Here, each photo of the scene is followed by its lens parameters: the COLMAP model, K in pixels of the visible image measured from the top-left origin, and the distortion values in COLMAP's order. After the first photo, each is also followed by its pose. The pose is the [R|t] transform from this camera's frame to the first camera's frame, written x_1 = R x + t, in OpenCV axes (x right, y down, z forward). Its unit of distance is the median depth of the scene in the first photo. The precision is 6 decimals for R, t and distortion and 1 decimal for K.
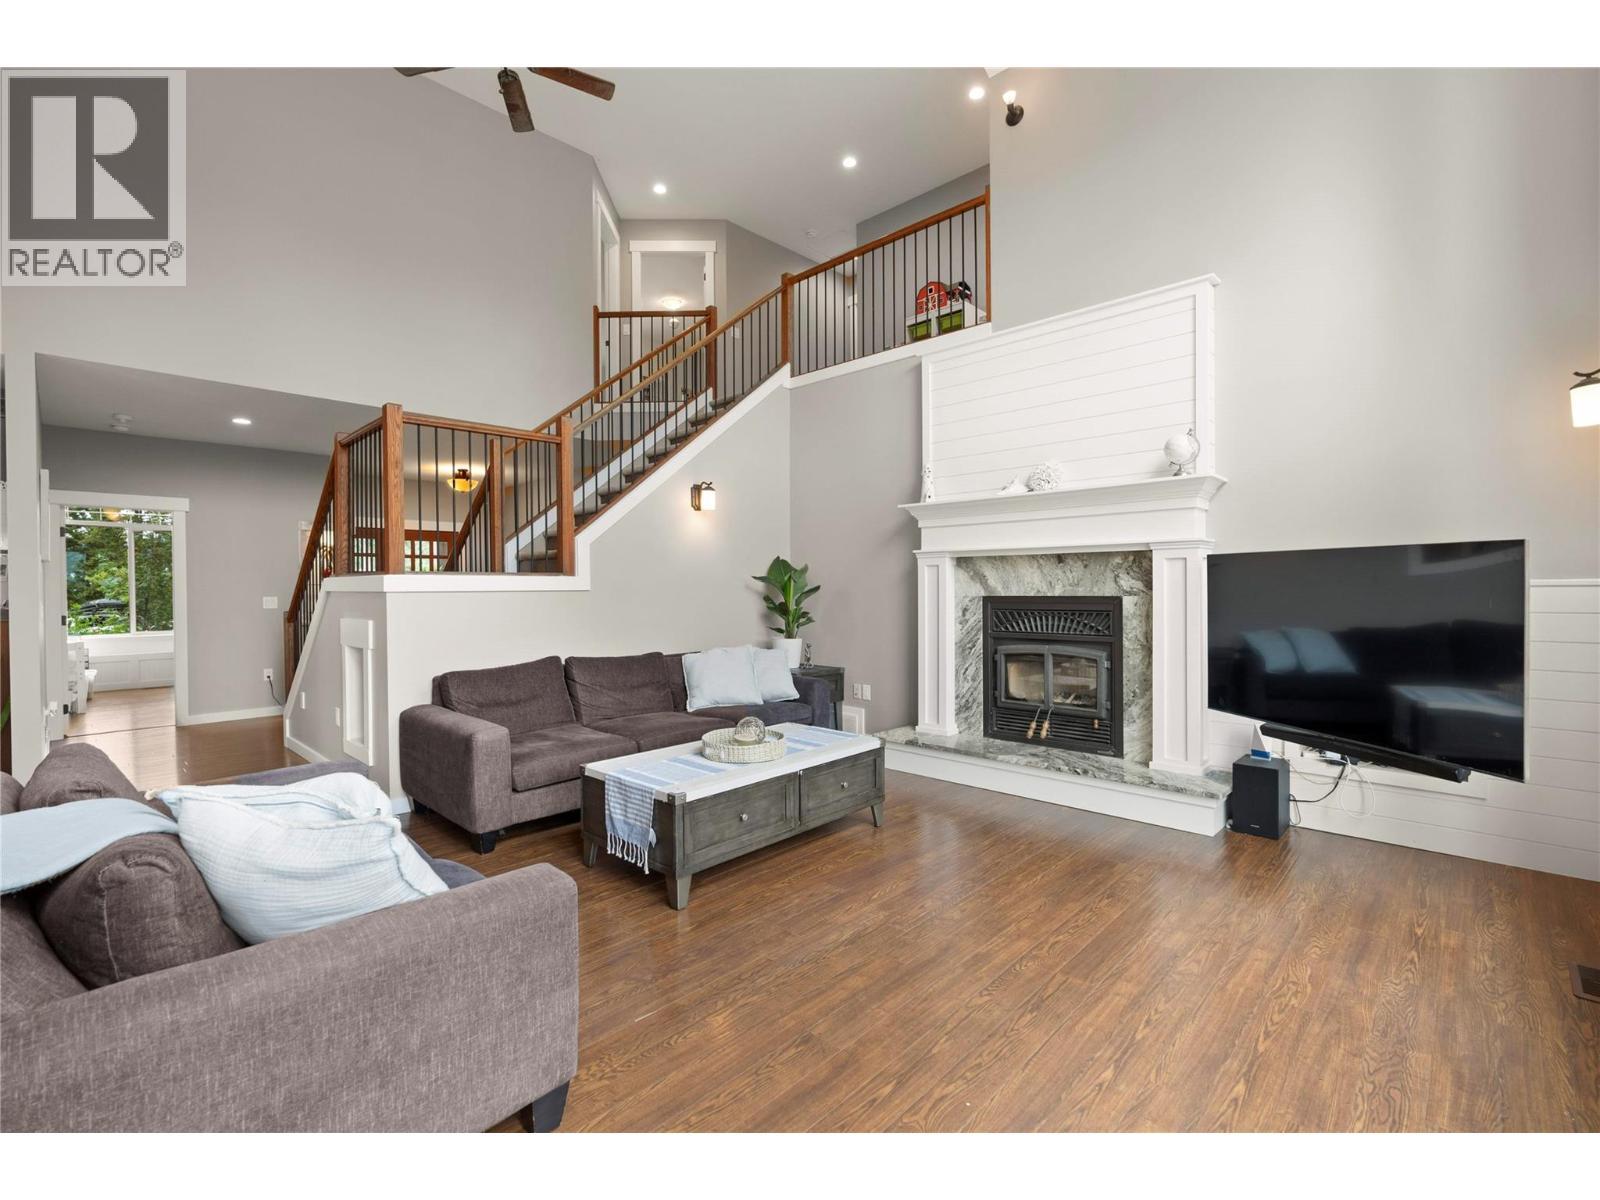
lens RADIAL K [[721.5, 0, 800.3], [0, 721.5, 597.4], [0, 0, 1]] dist [-0.004229, 0.001212]
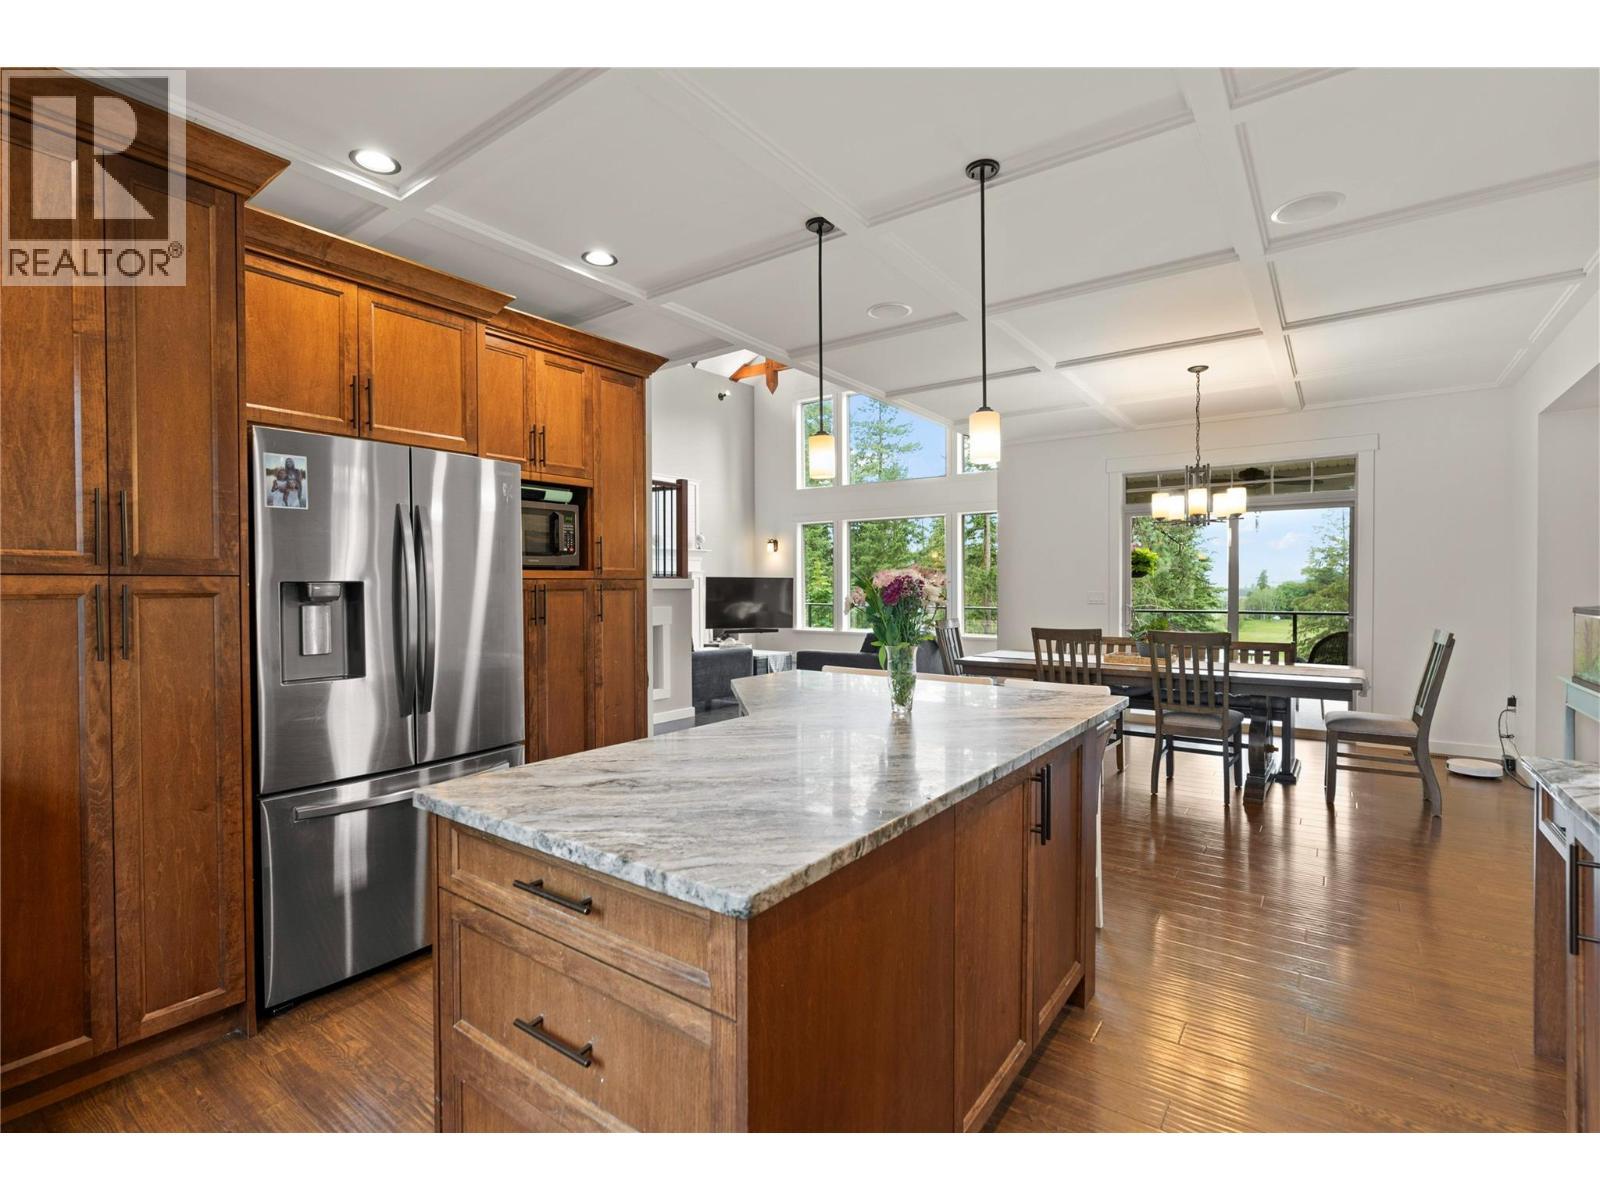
lens RADIAL K [[747.1, 0, 797.9], [0, 747.1, 594.4], [0, 0, 1]] dist [-0.001486, 0.000122]
pose [[-0.129983, -0.004926, 0.991504, -2.190212], [0.019942, 0.999772, 0.007582, -0.002262], [-0.991316, 0.020758, -0.129855, 0.888402]]
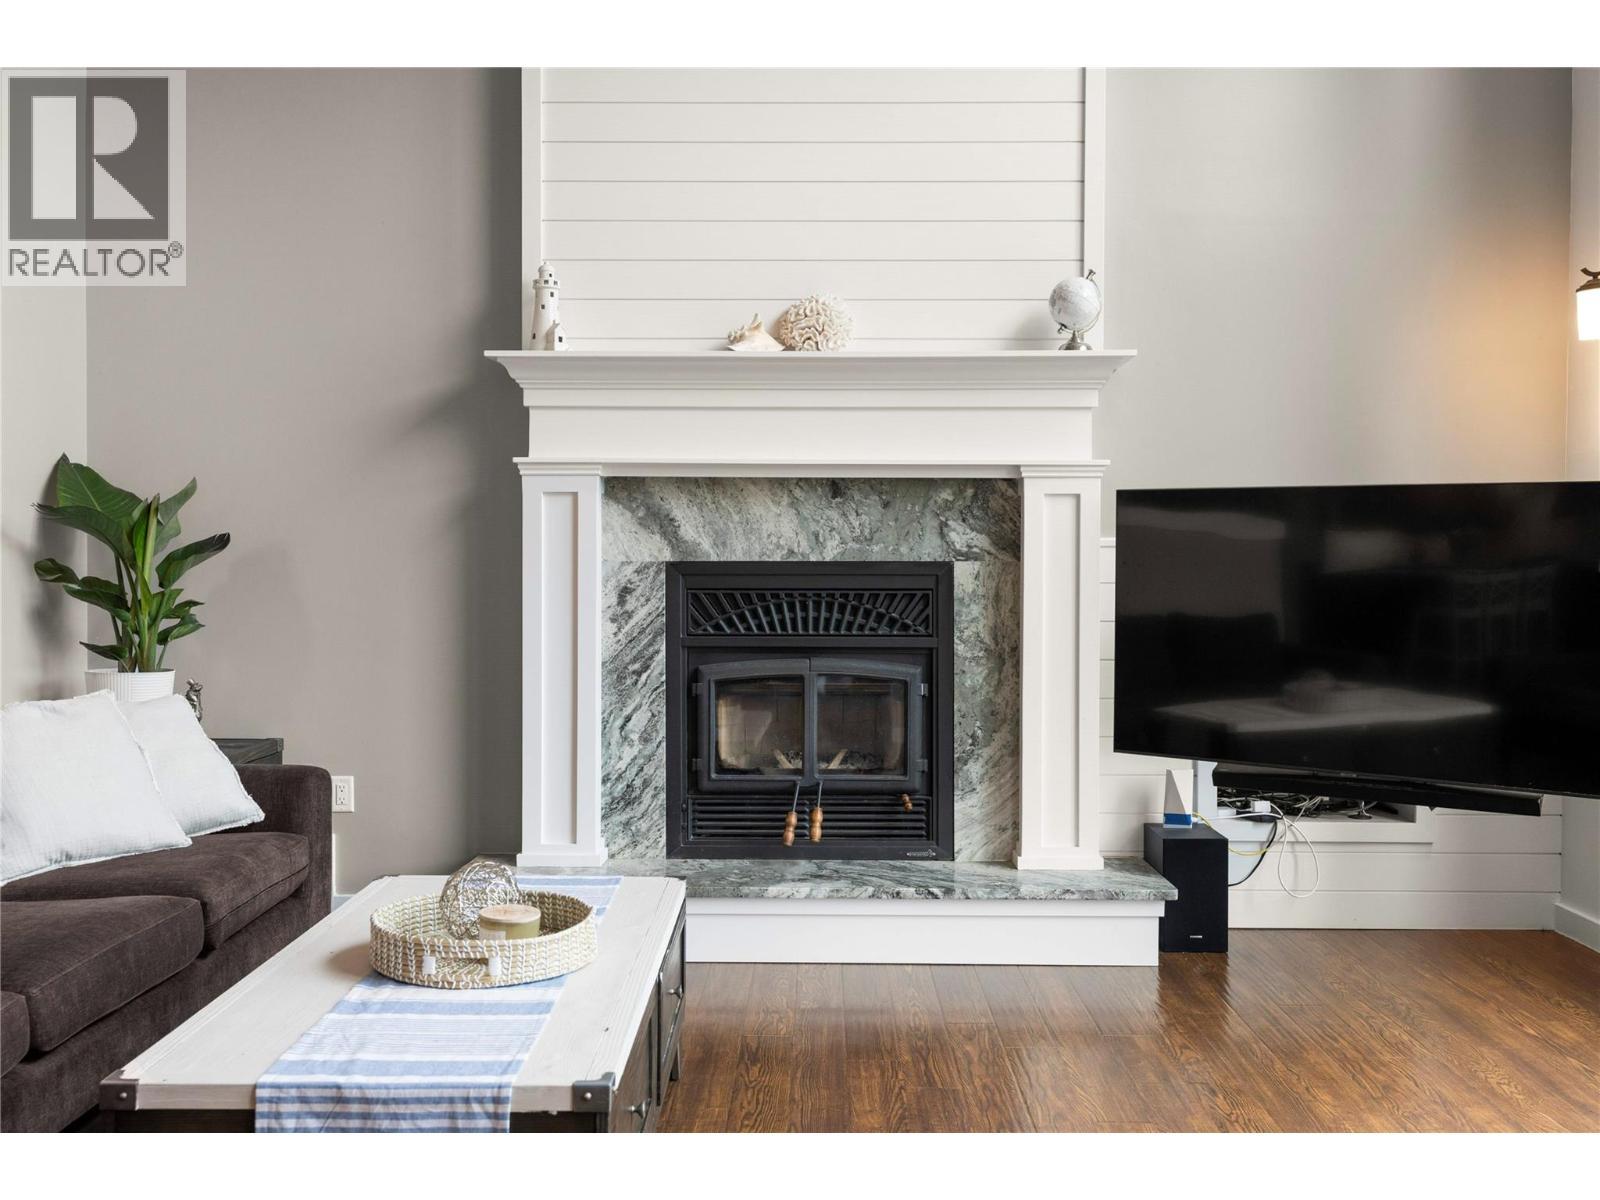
lens RADIAL K [[1491.8, 0, 805.4], [0, 1491.8, 595.5], [0, 0, 1]] dist [0.003098, 0.012265]
pose [[0.732341, -0.006041, 0.680911, -0.387044], [0.001256, 0.999971, 0.007521, 0.014687], [-0.680937, -0.004653, 0.732328, 0.244446]]
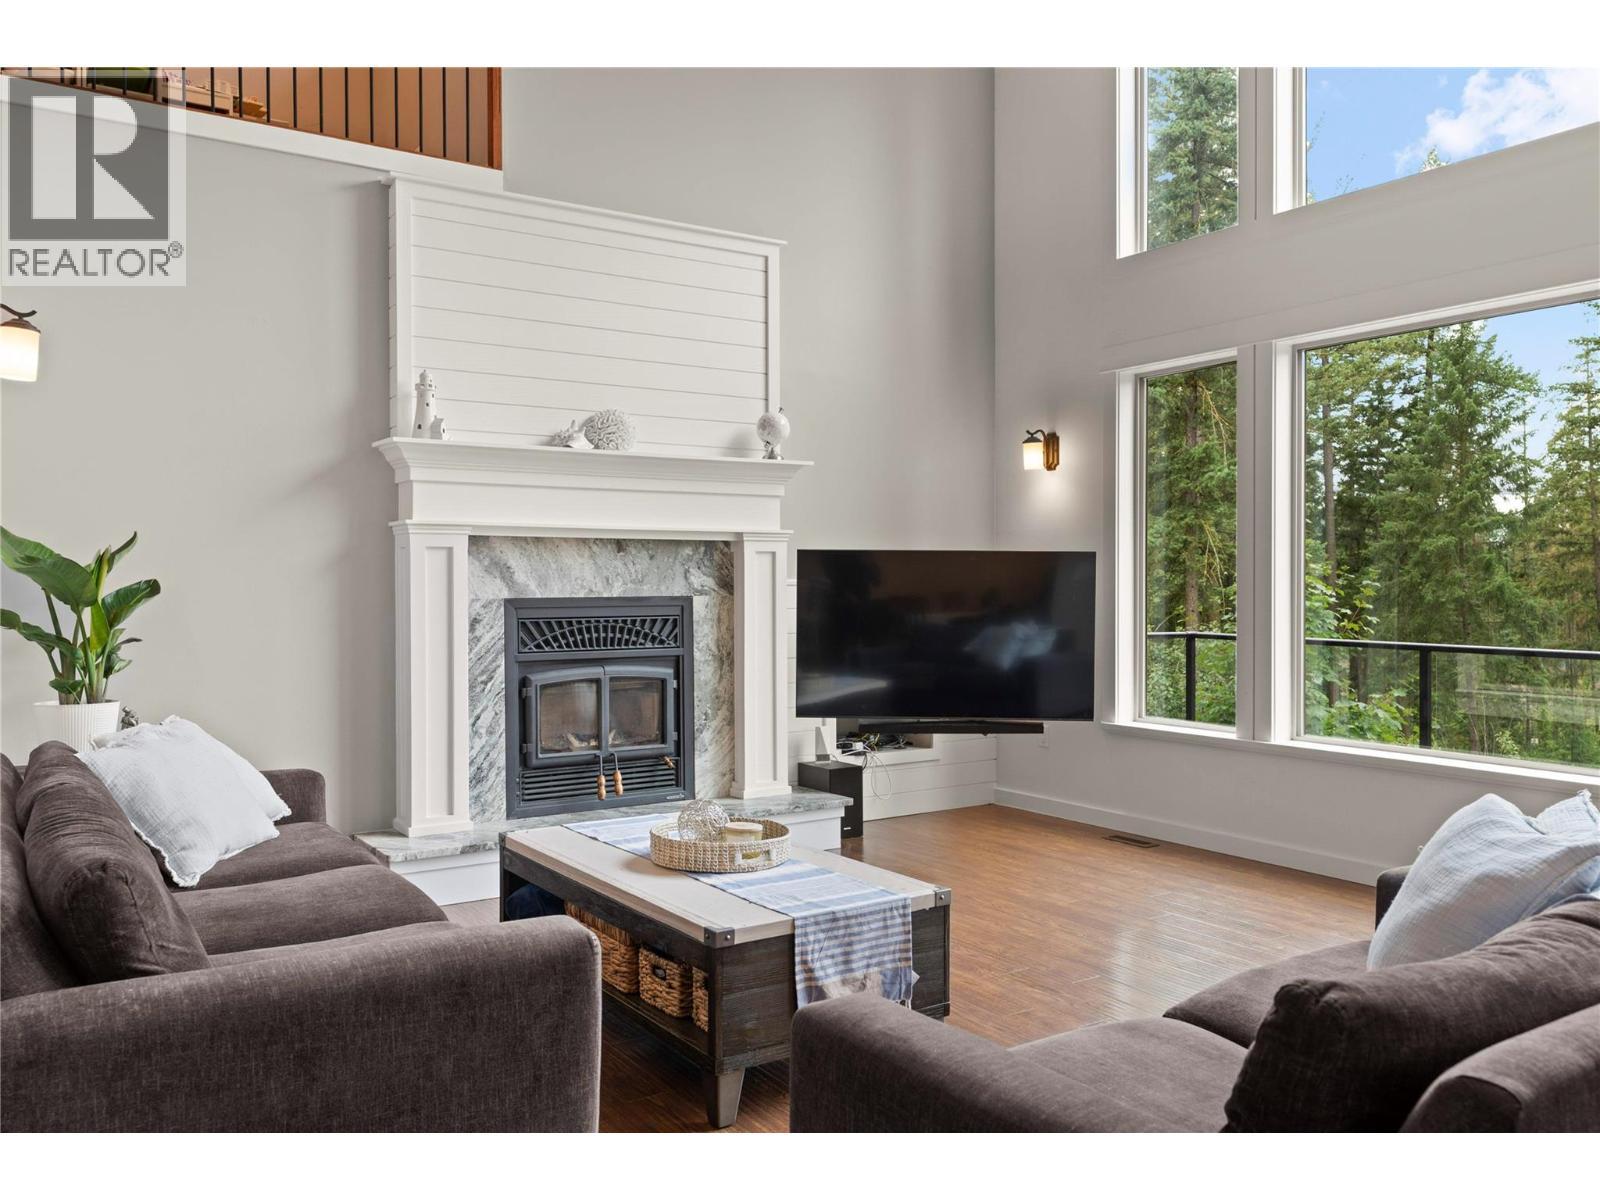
lens RADIAL K [[1249.0, 0, 800.0], [0, 1249.0, 600.0], [0, 0, 1]] dist [0.006094, 0.001715]
pose [[0.223254, -0.007477, 0.974732, -0.850304], [0.015201, 0.999876, 0.004188, -0.001517], [-0.974642, 0.013882, 0.223340, 0.555058]]
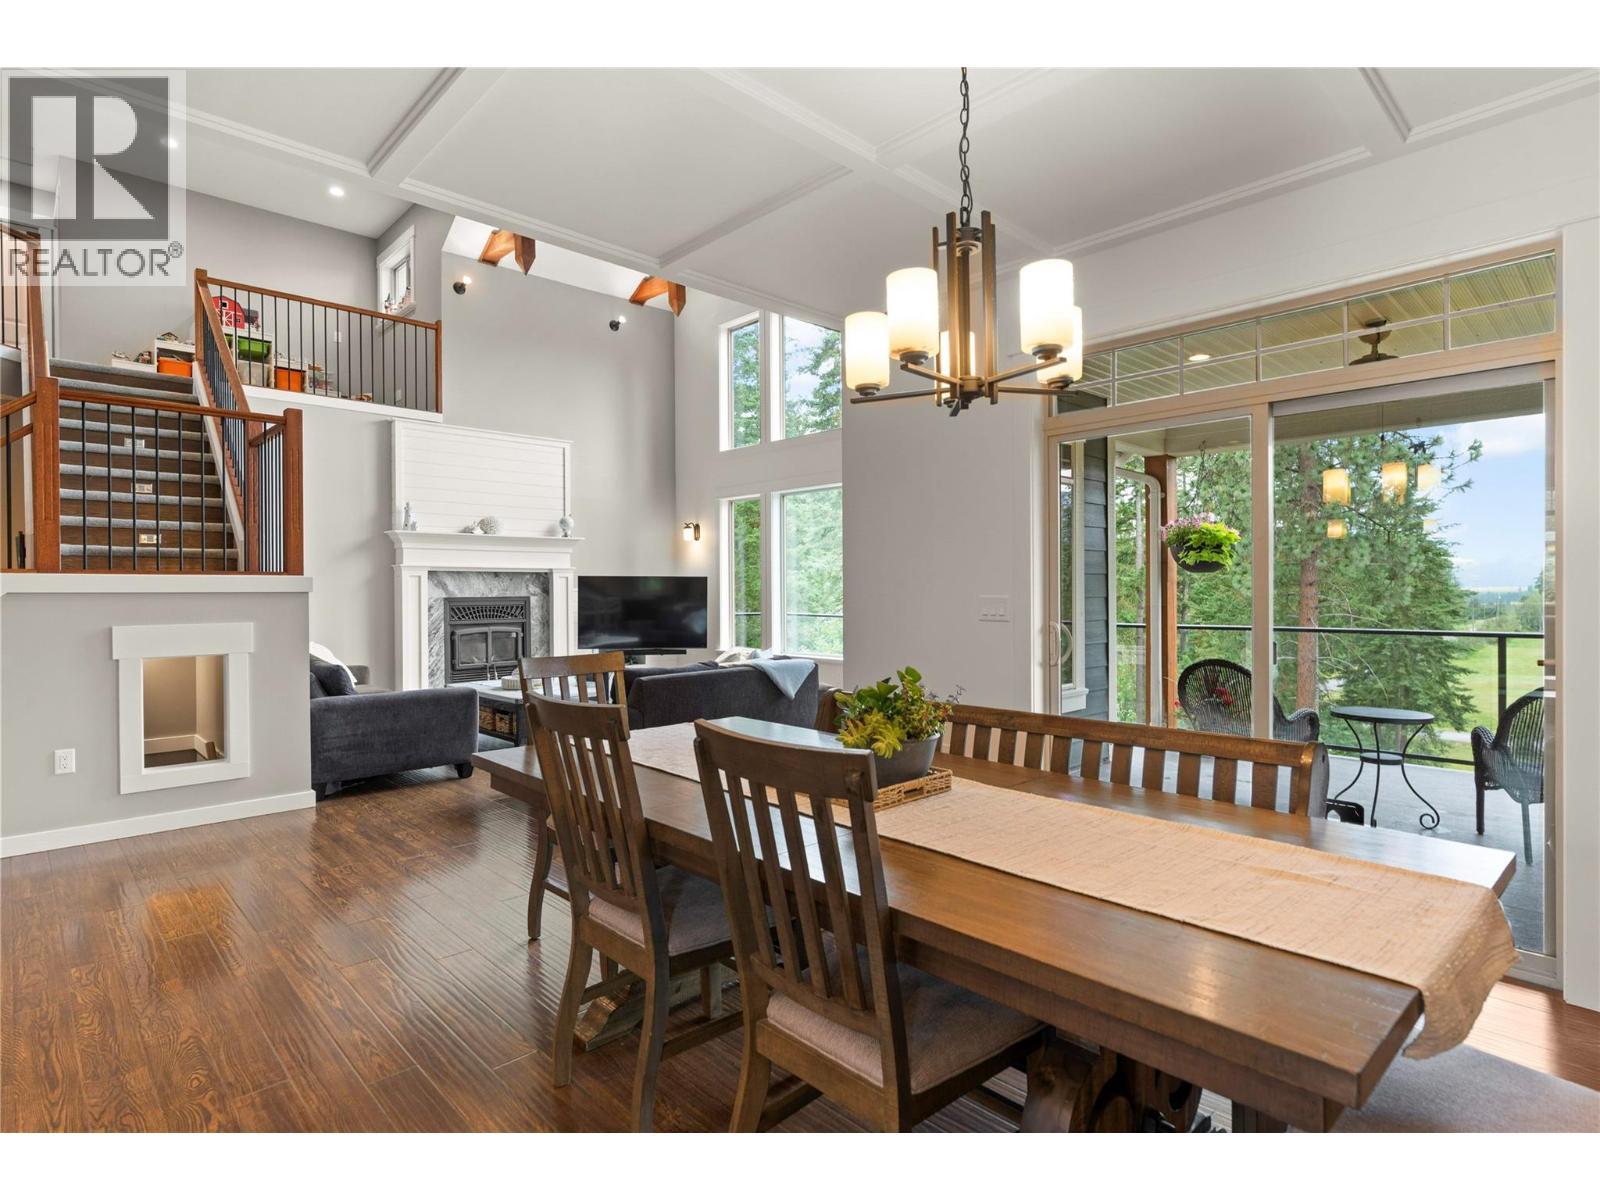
lens RADIAL K [[833.1, 0, 796.9], [0, 833.1, 593.9], [0, 0, 1]] dist [0.002157, 0.000023]
pose [[0.045669, 0.001684, 0.998955, -1.592146], [0.020794, 0.999780, -0.002636, 0.011111], [-0.998740, 0.020893, 0.045623, 0.215614]]
